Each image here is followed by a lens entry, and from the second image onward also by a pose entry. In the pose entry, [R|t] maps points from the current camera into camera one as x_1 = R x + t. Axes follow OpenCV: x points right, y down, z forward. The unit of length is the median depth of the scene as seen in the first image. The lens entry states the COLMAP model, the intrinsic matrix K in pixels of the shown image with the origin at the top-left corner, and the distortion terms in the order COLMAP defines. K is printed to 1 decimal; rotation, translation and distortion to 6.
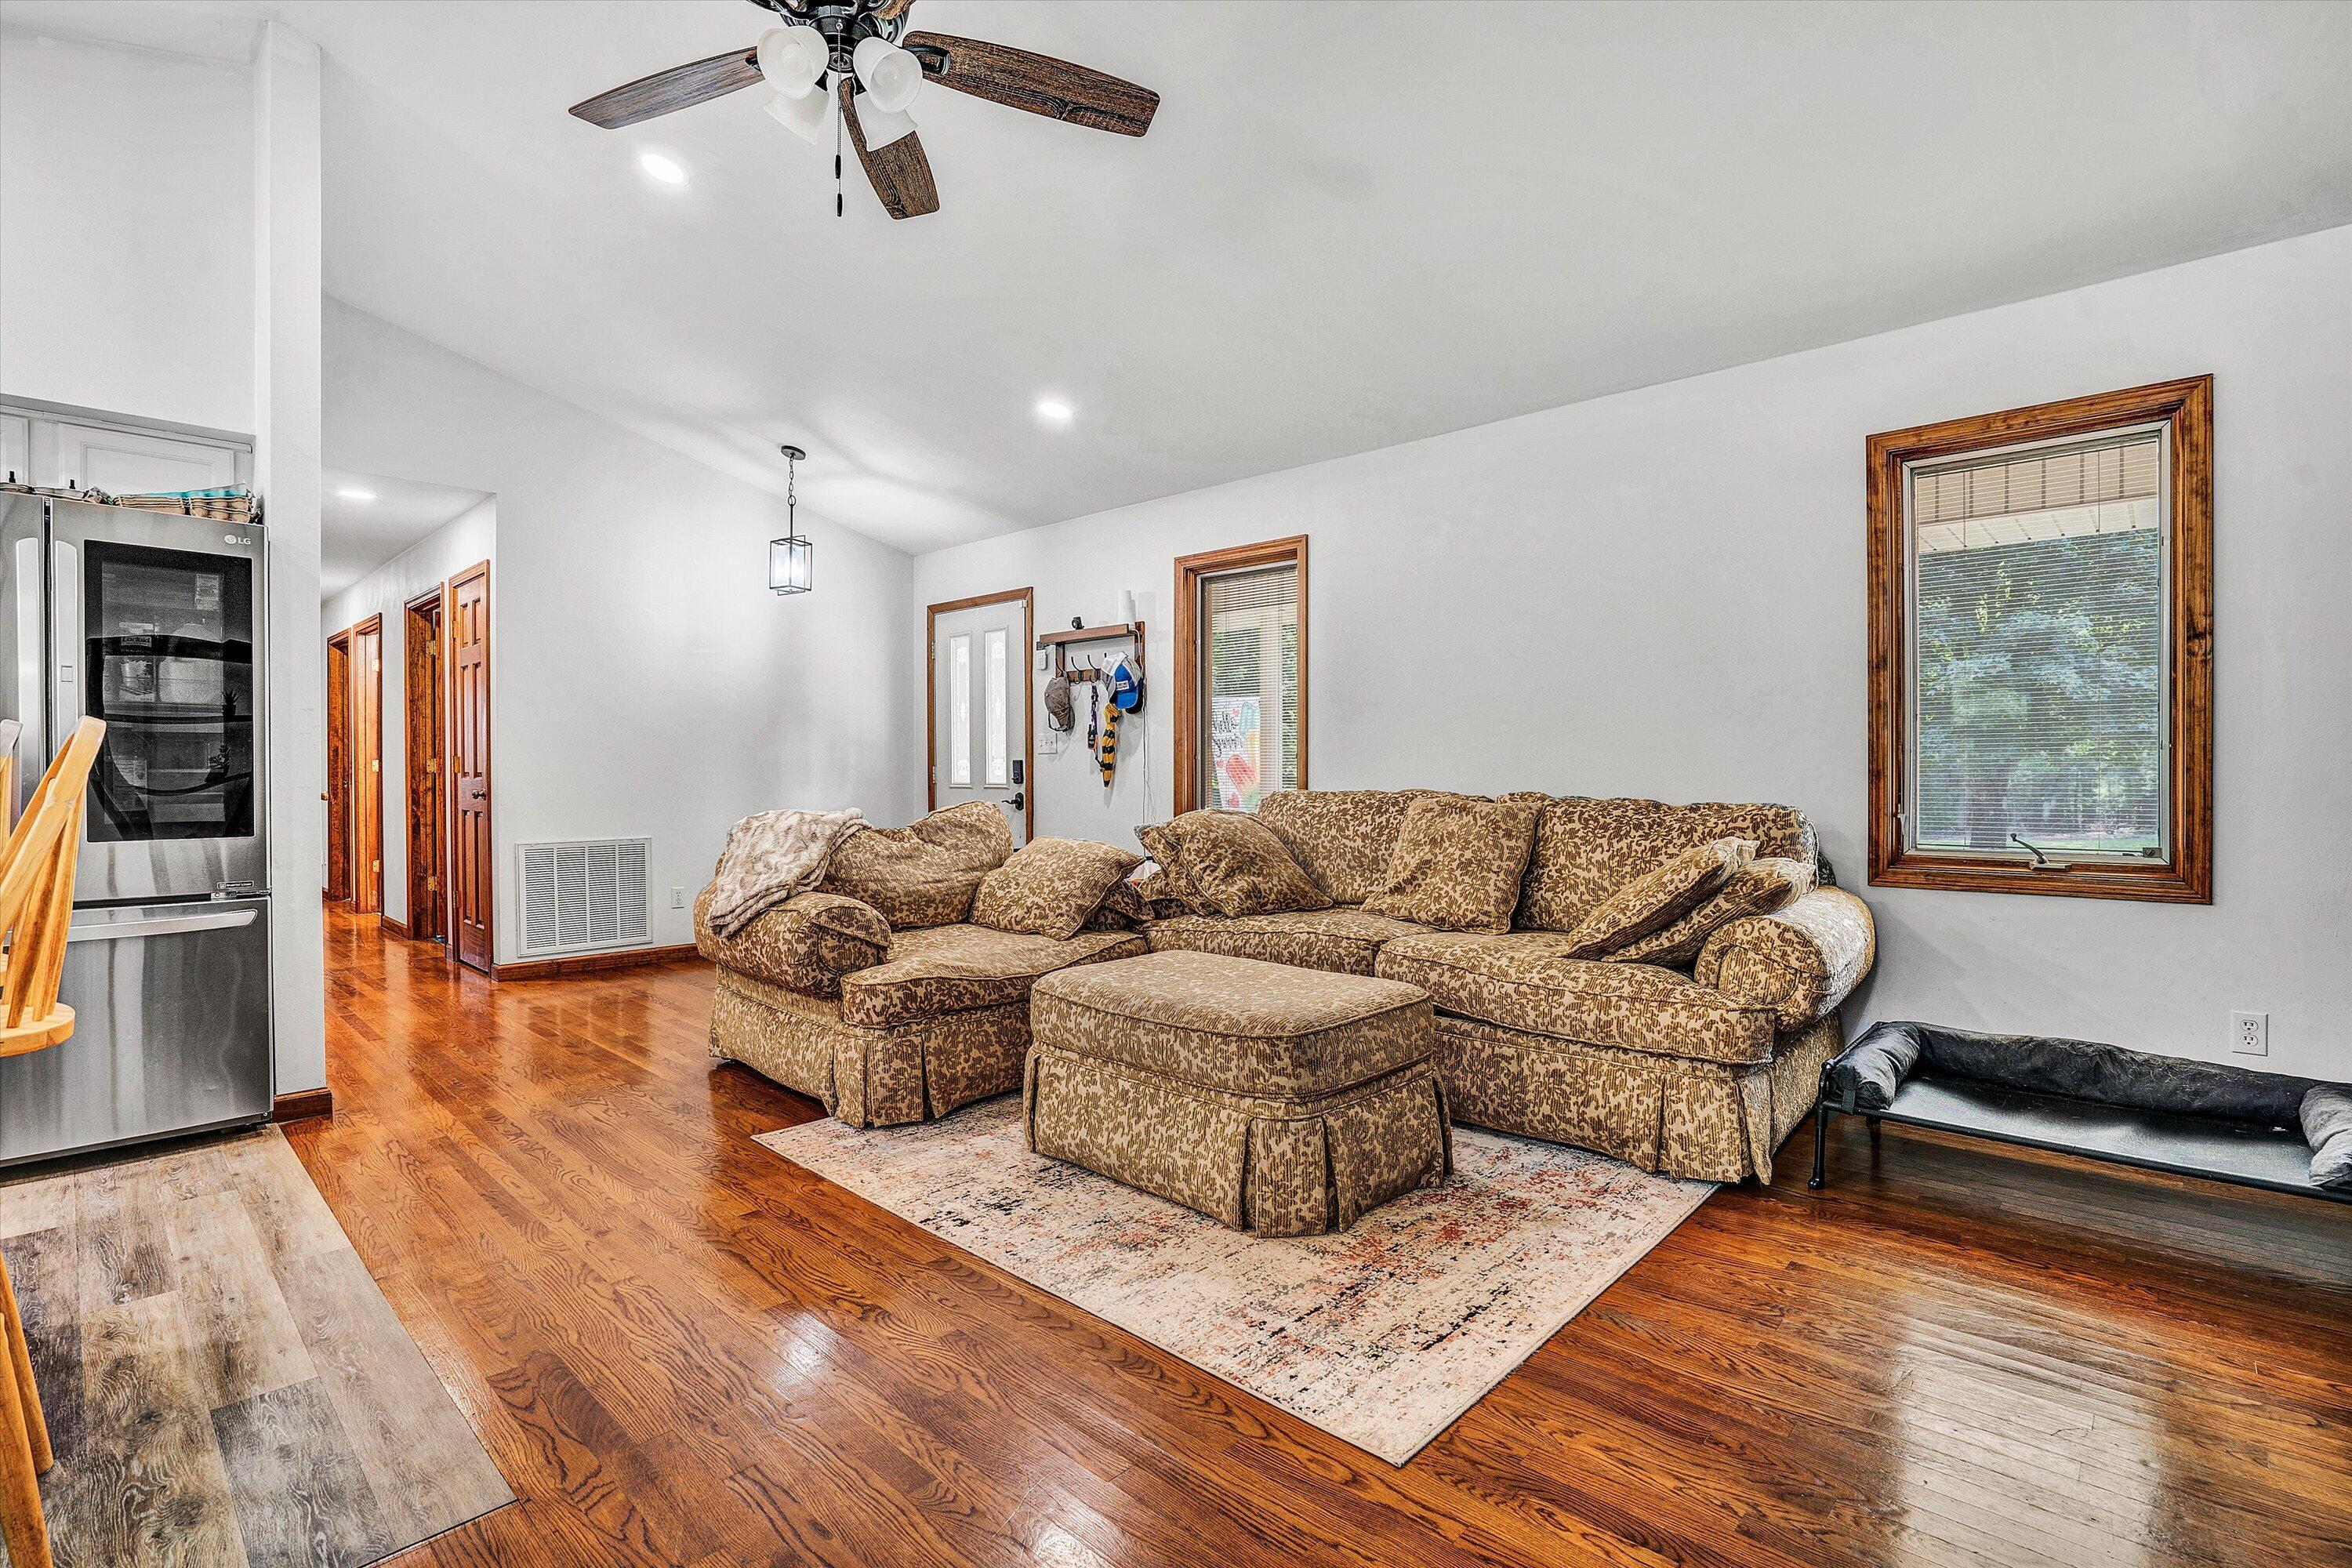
lens RADIAL K [[1141.1, 0, 1199.8], [0, 1141.1, 783.4], [0, 0, 1]] dist [-0.049992, 0.019246]
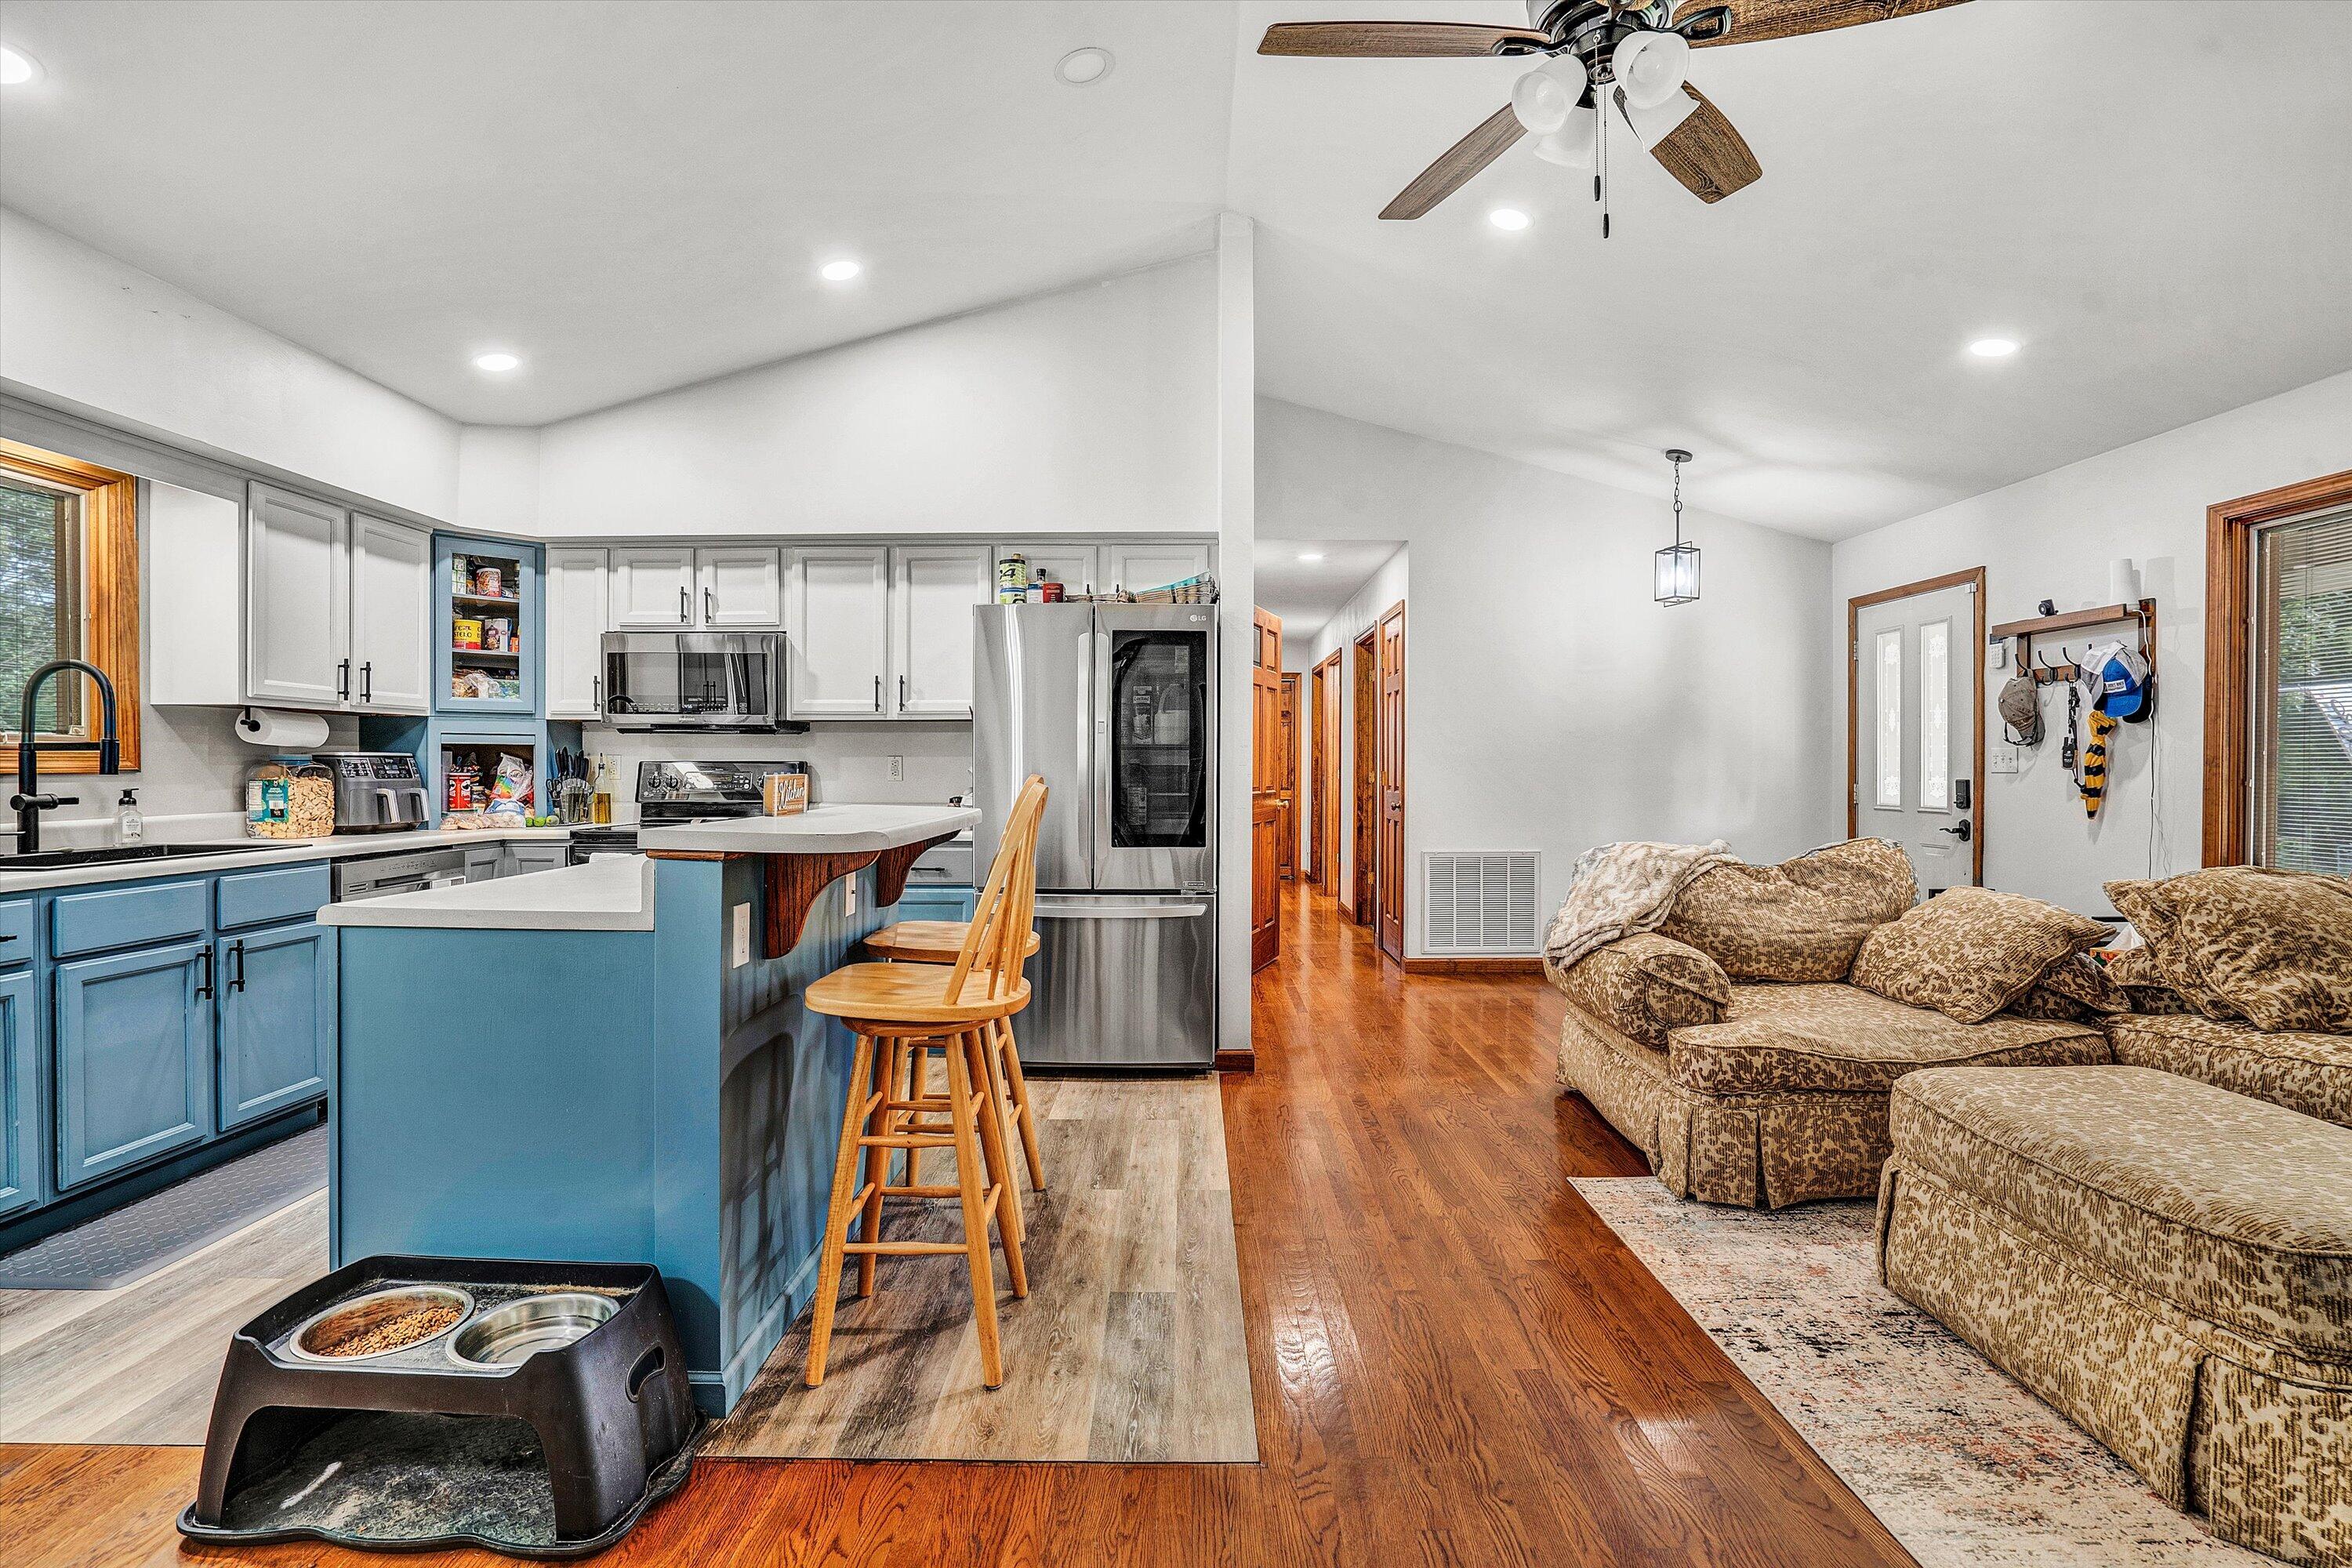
lens RADIAL K [[1141.1, 0, 1158.9], [0, 1141.1, 775.3], [0, 0, 1]] dist [-0.049992, 0.019246]
pose [[0.671130, 0.010450, -0.741266, 0.086358], [-0.011092, 0.999930, 0.004054, -0.037596], [0.741257, 0.005501, 0.671199, 0.066037]]
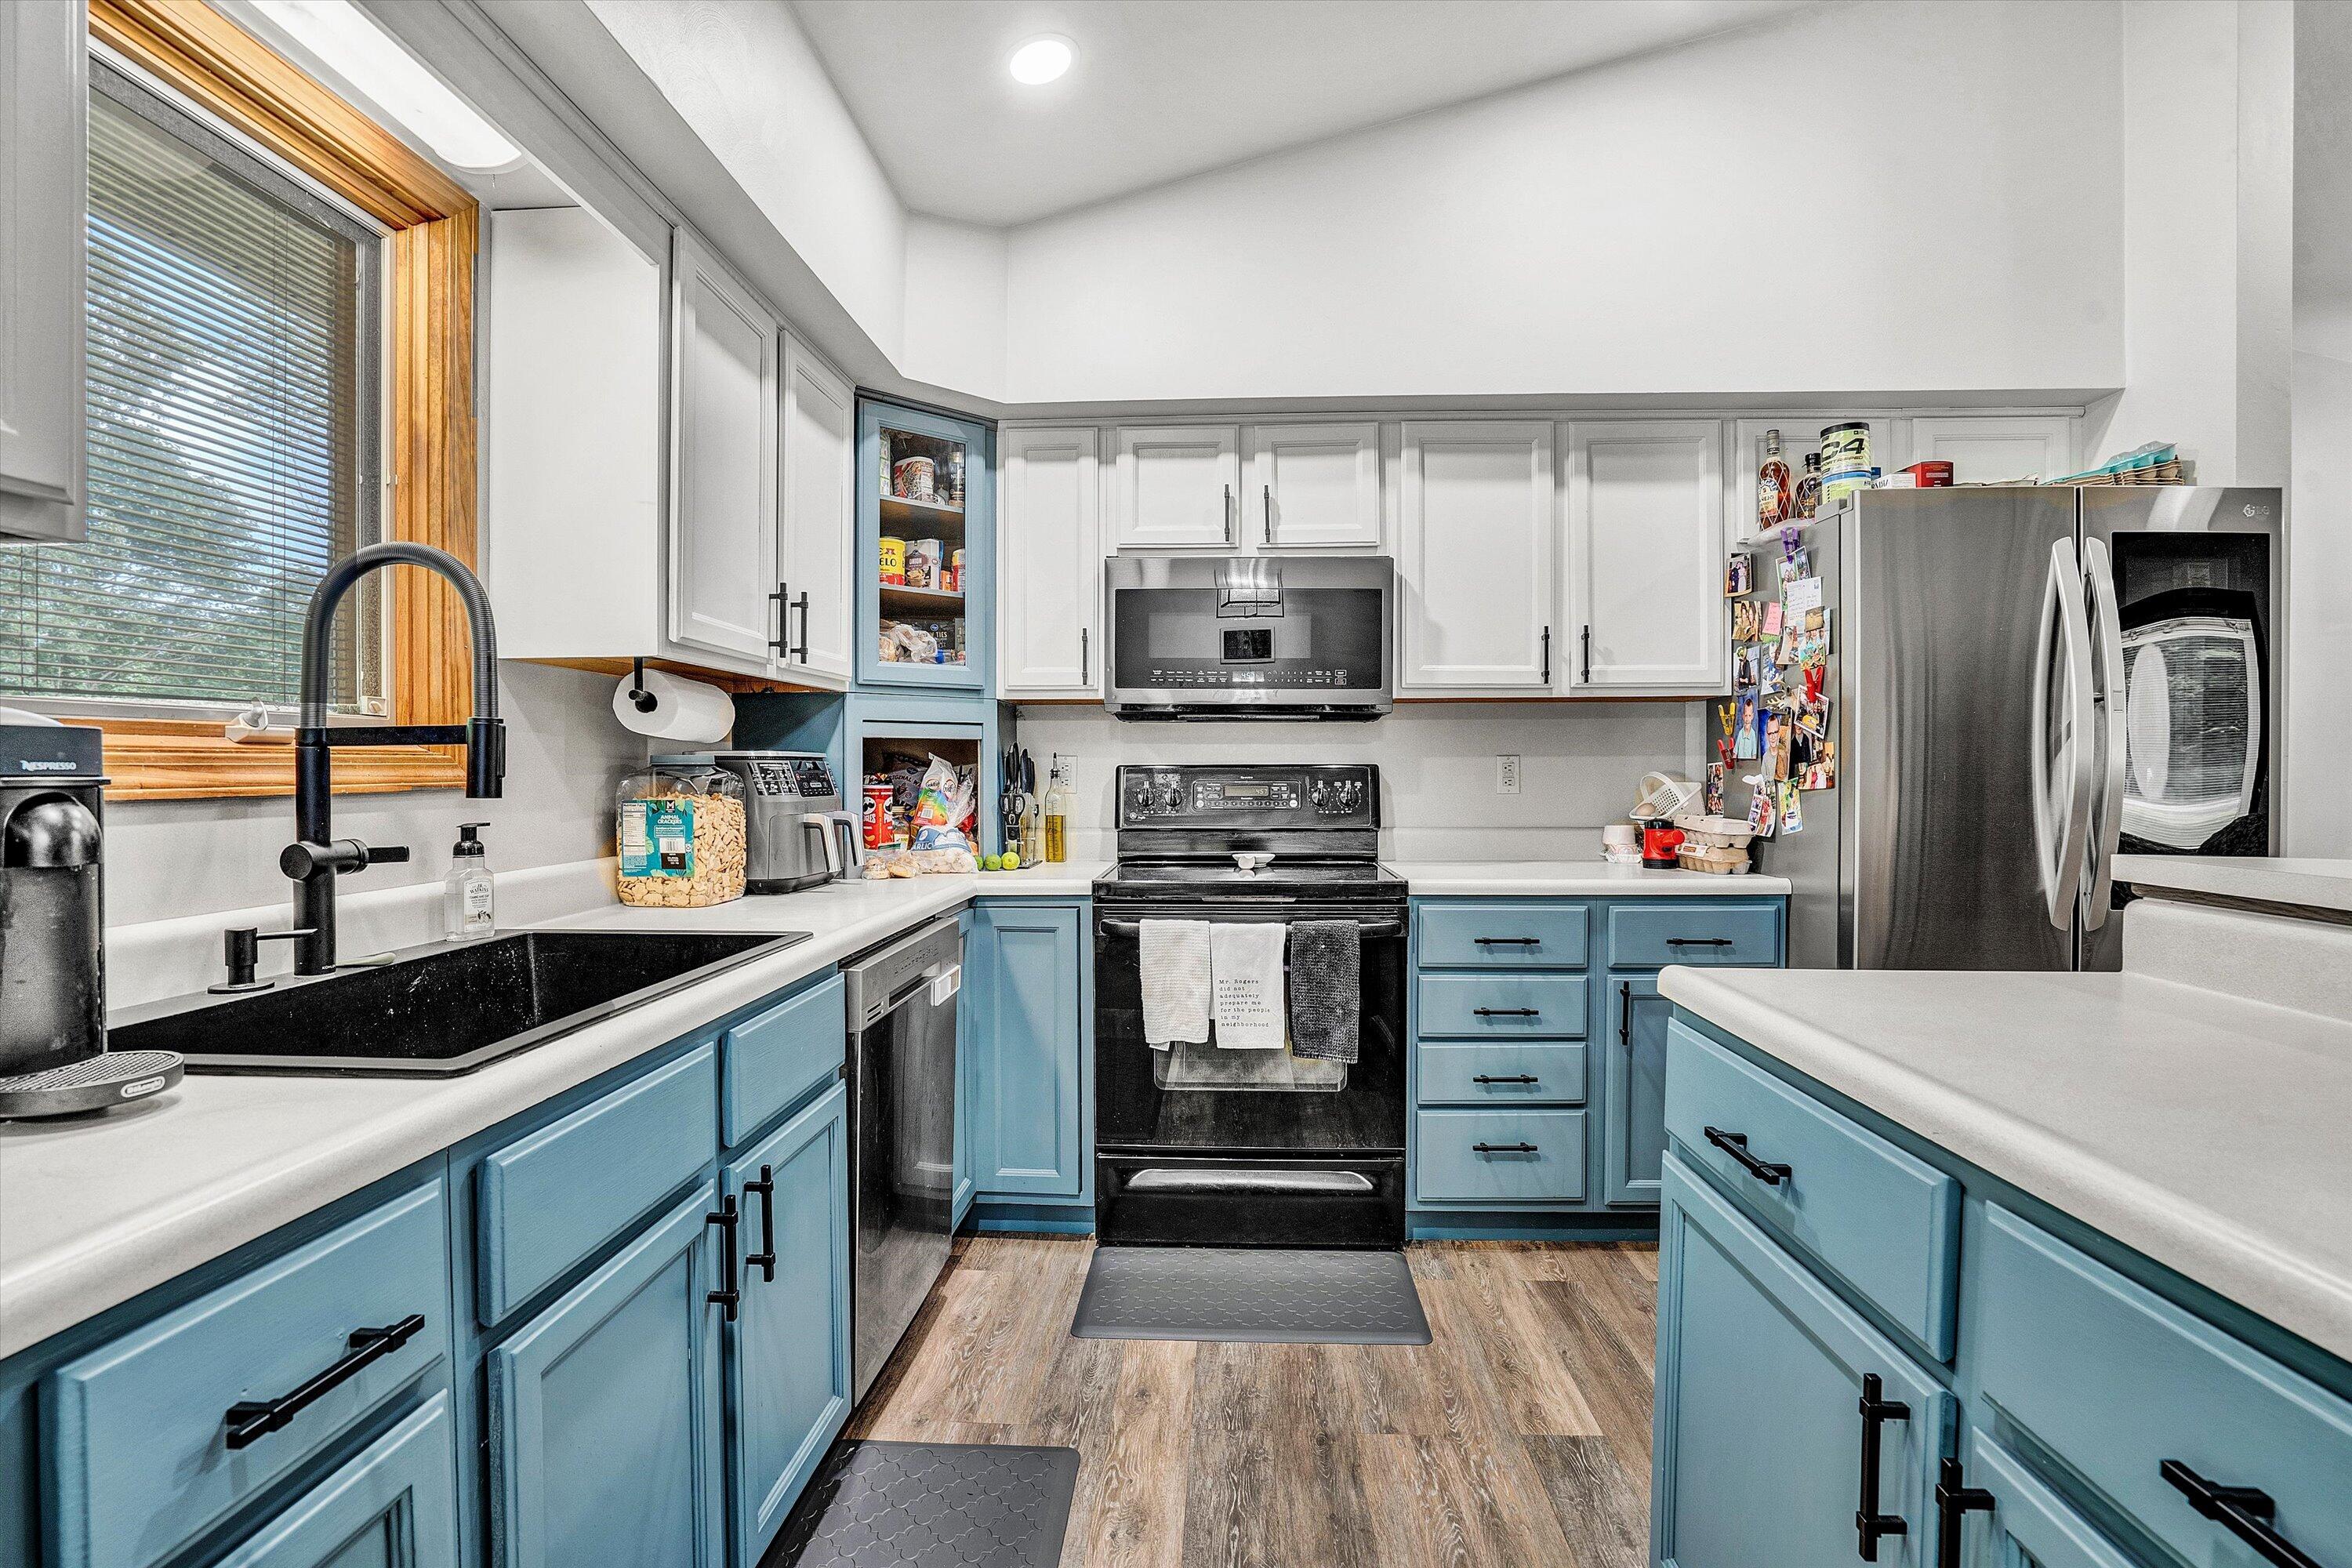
lens RADIAL K [[1141.1, 0, 1139.4], [0, 1141.1, 774.5], [0, 0, 1]] dist [-0.049992, 0.019246]
pose [[0.630624, 0.006574, -0.776061, -0.747858], [-0.008371, 0.999964, 0.001668, -0.036143], [0.776043, 0.005445, 0.630656, -0.043664]]
